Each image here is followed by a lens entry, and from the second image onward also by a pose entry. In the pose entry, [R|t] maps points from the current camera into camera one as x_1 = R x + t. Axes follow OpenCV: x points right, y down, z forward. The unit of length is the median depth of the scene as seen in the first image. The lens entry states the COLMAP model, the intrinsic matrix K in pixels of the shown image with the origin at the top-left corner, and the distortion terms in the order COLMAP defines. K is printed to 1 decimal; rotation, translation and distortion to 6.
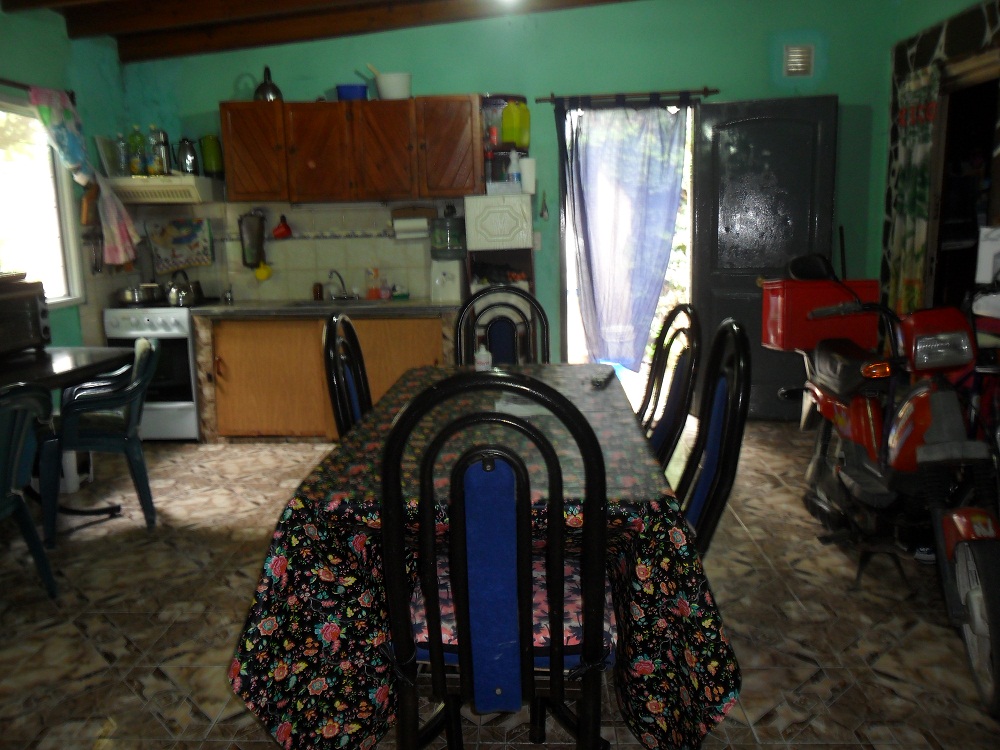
lens RADIAL K [[880.2, 0, 500.0], [0, 880.2, 375.0], [0, 0, 1]] dist [0.004943, -0.001430]
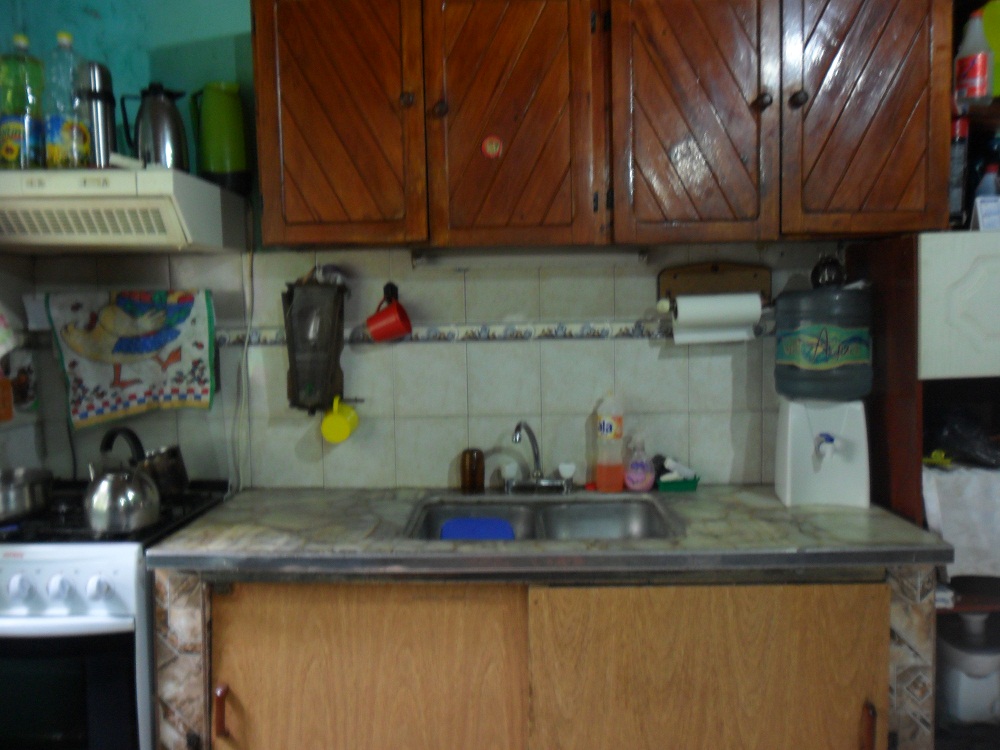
lens RADIAL K [[880.2, 0, 500.0], [0, 880.2, 375.0], [0, 0, 1]] dist [0.004943, -0.001430]
pose [[0.999946, 0.007268, 0.007361, -0.200905], [-0.006523, 0.995304, -0.096580, -0.101316], [-0.008029, 0.096526, 0.995298, 0.603048]]
